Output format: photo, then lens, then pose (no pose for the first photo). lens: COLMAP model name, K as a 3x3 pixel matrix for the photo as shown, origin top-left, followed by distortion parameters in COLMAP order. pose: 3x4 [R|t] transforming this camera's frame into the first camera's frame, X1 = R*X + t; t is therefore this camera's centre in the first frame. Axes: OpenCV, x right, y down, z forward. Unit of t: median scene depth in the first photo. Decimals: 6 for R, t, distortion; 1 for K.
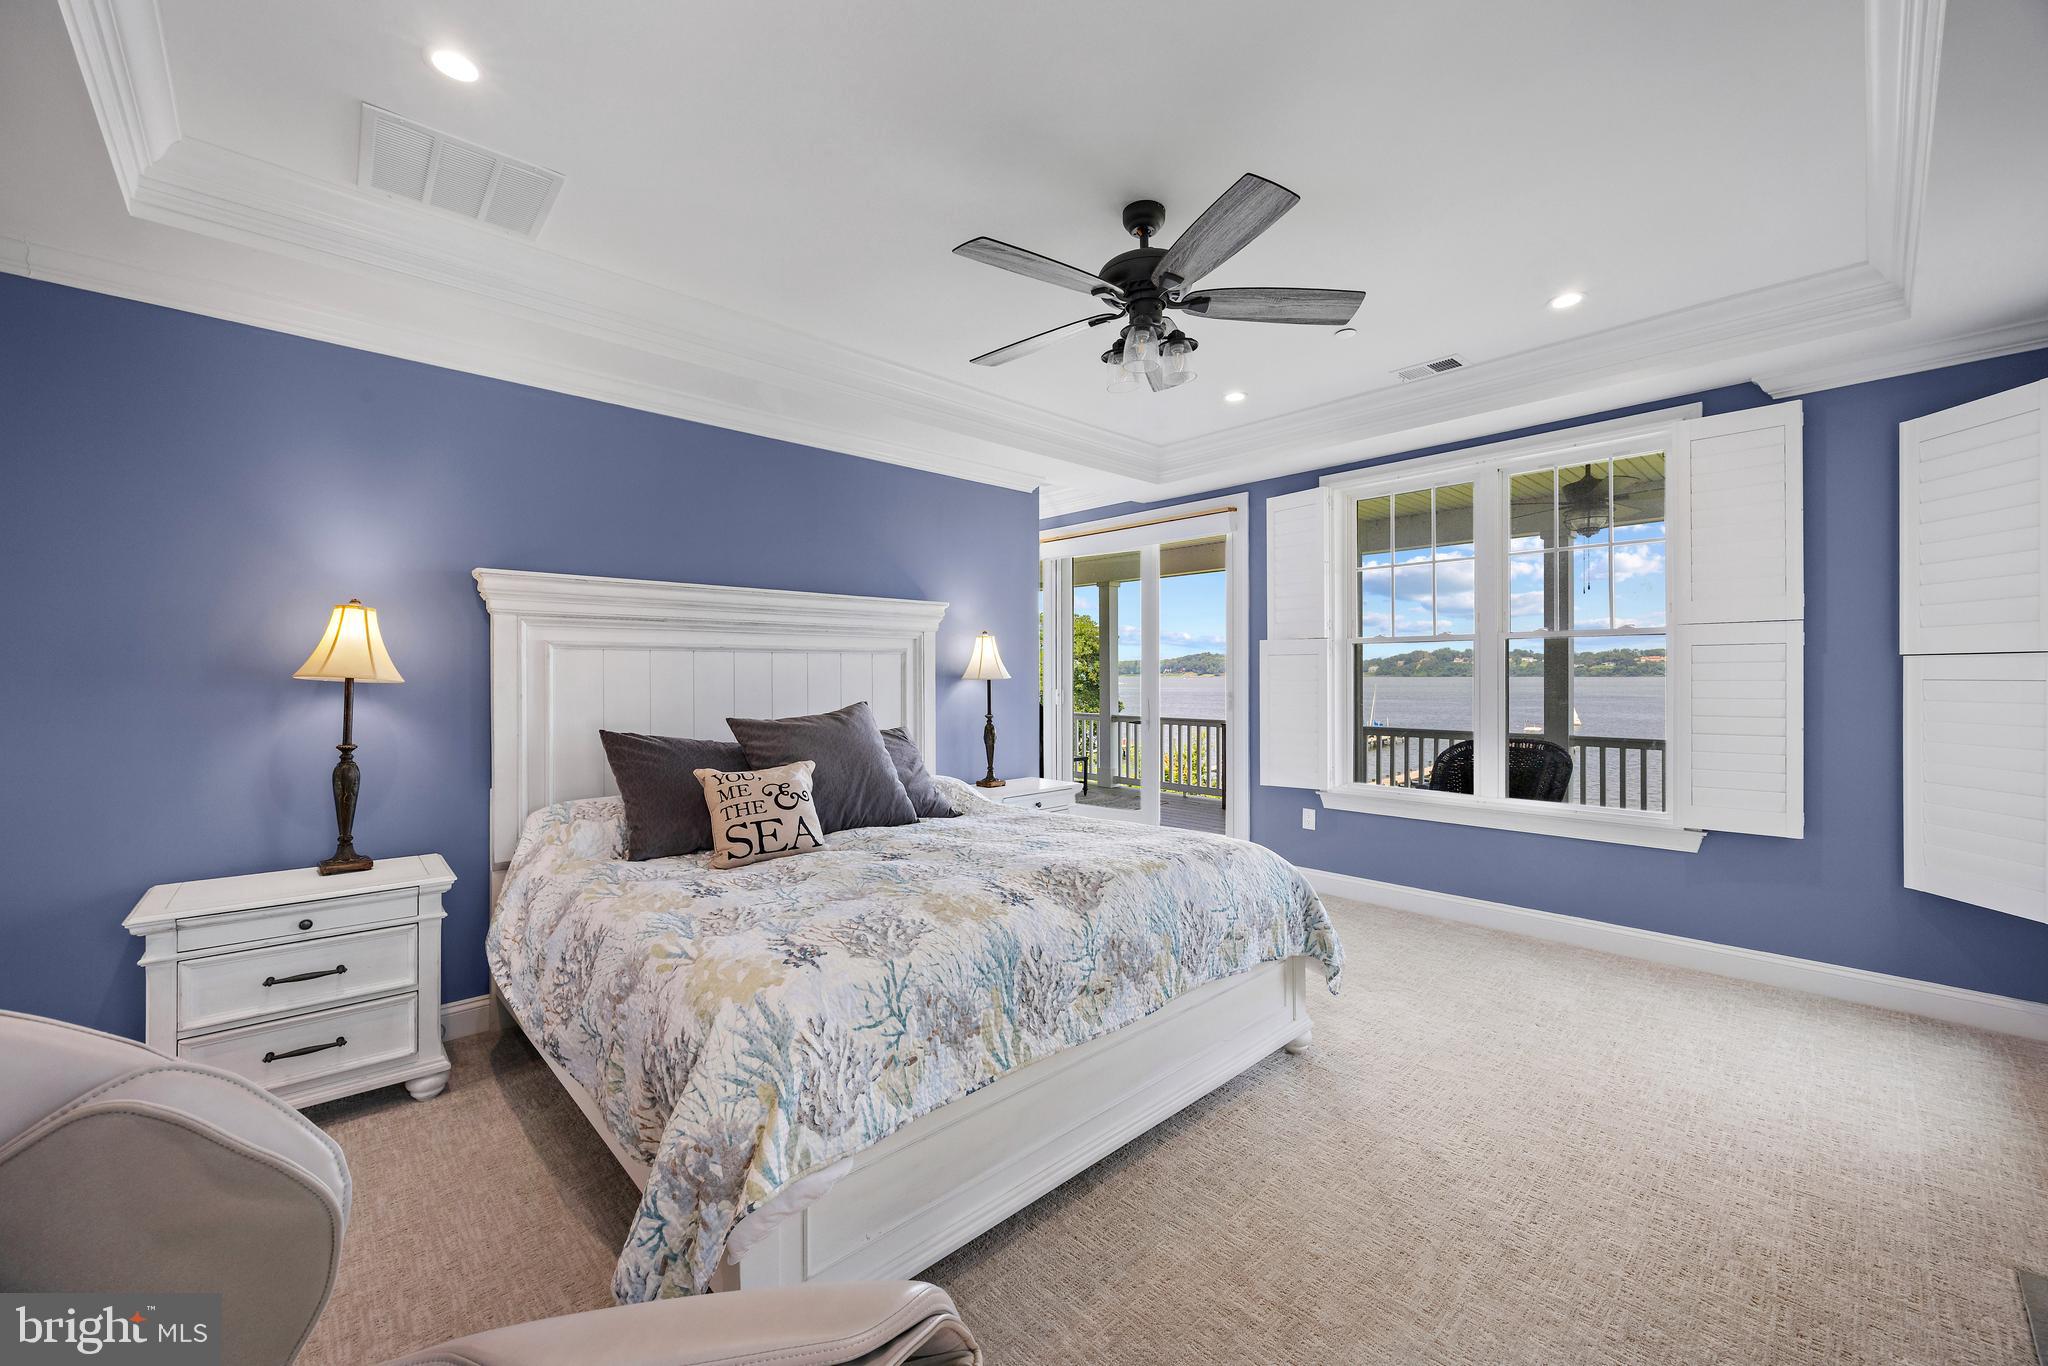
lens RADIAL K [[794.1, 0, 1033.6], [0, 794.1, 678.7], [0, 0, 1]] dist [-0.001285, -0.000399]
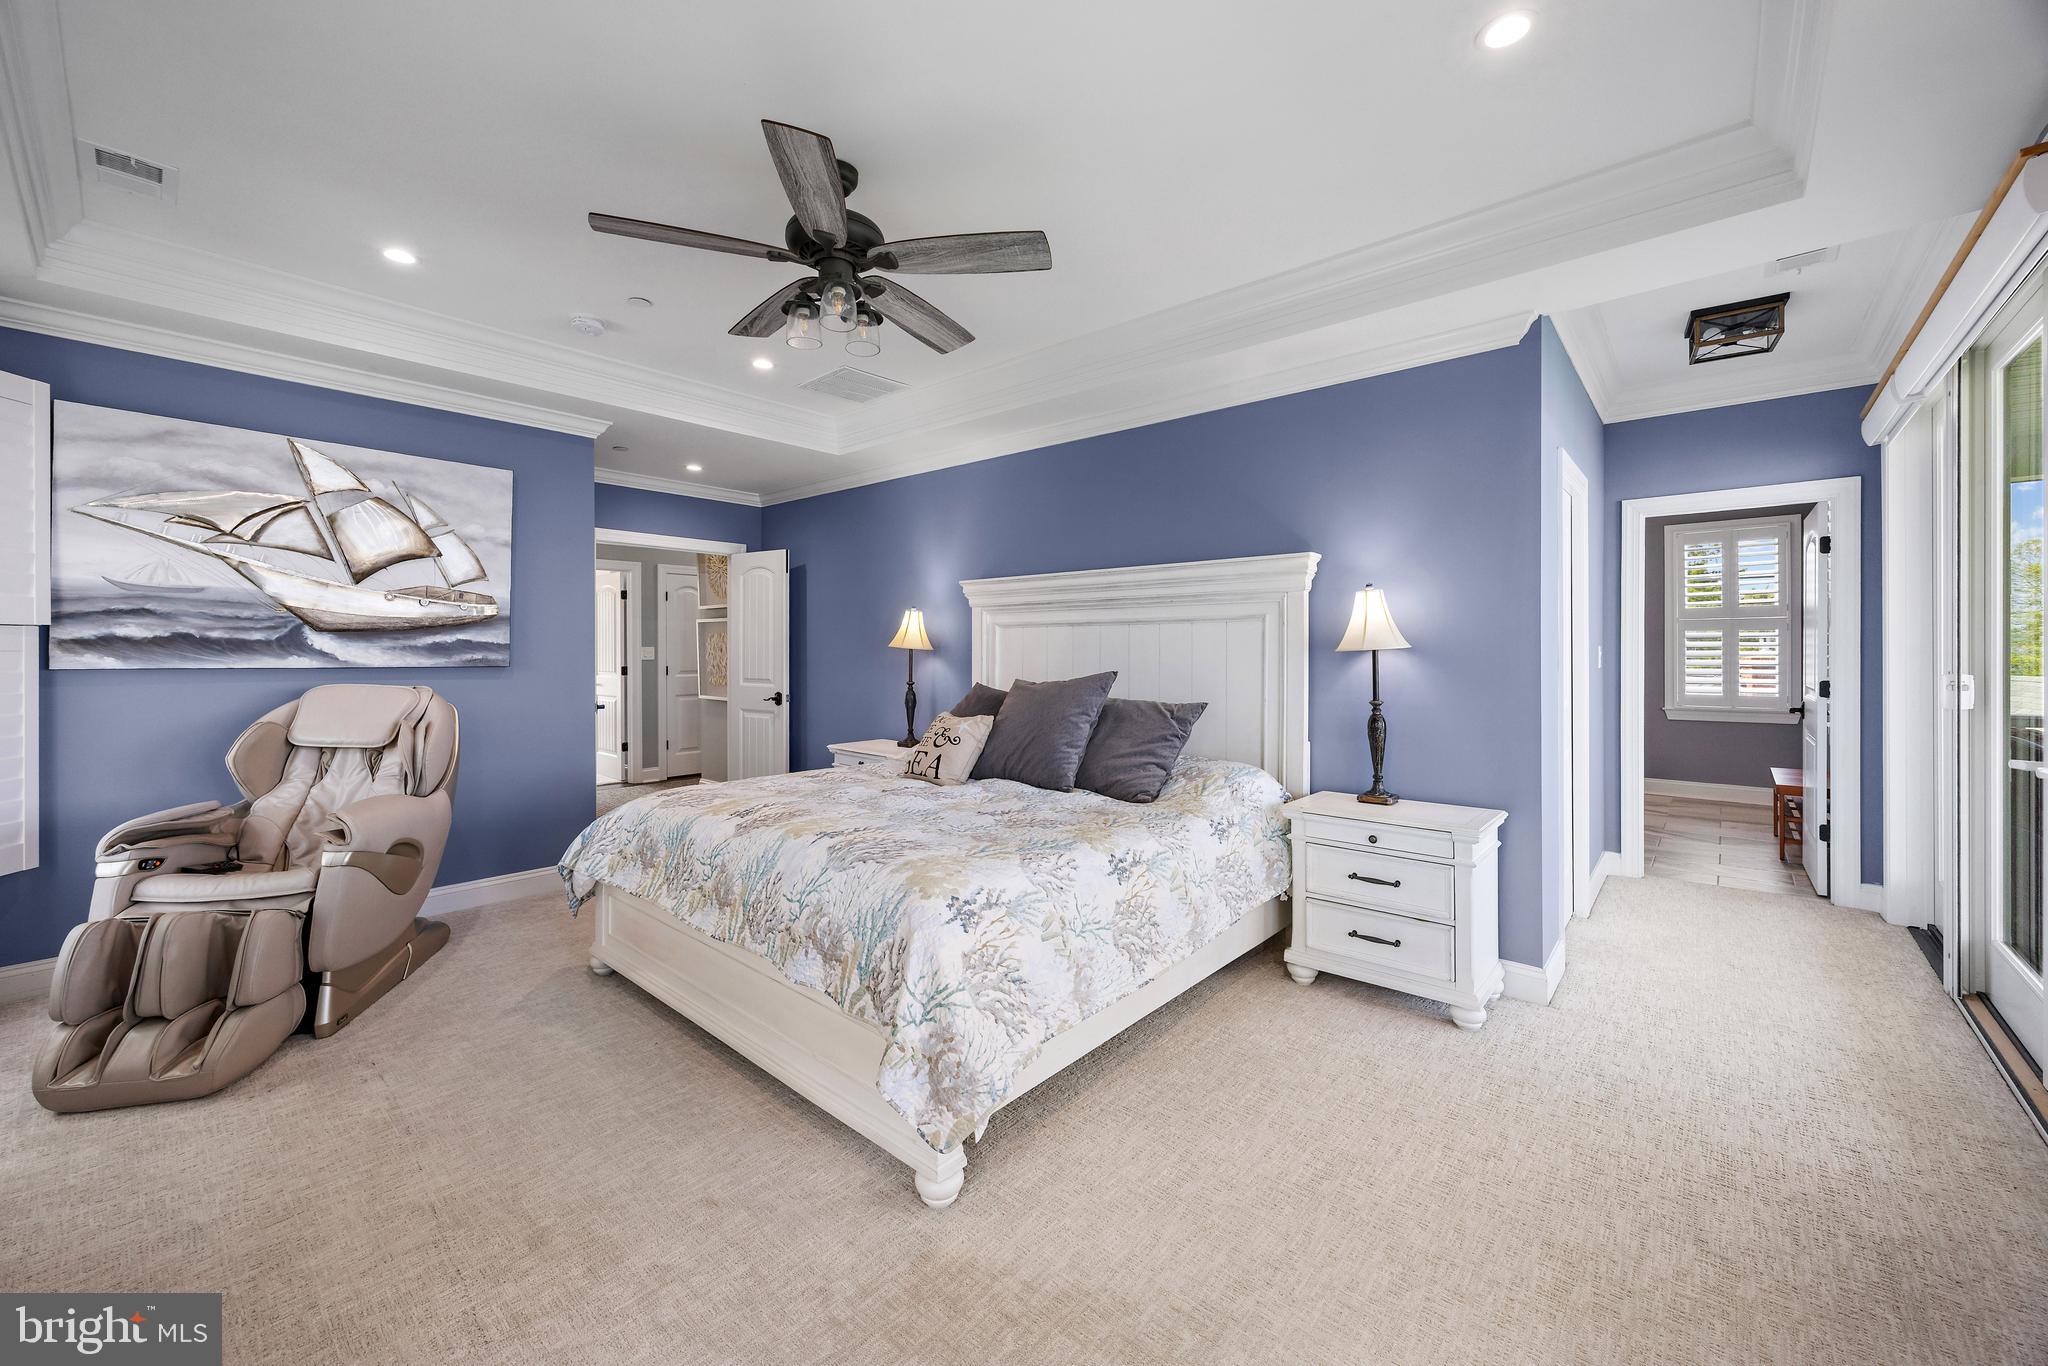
lens RADIAL K [[794.1, 0, 1022.1], [0, 794.1, 643.5], [0, 0, 1]] dist [-0.001285, -0.000399]
pose [[0.085770, -0.001717, -0.996313, 0.771485], [-0.005323, 0.999983, -0.002182, -0.003444], [0.996301, 0.005490, 0.085759, 0.777276]]
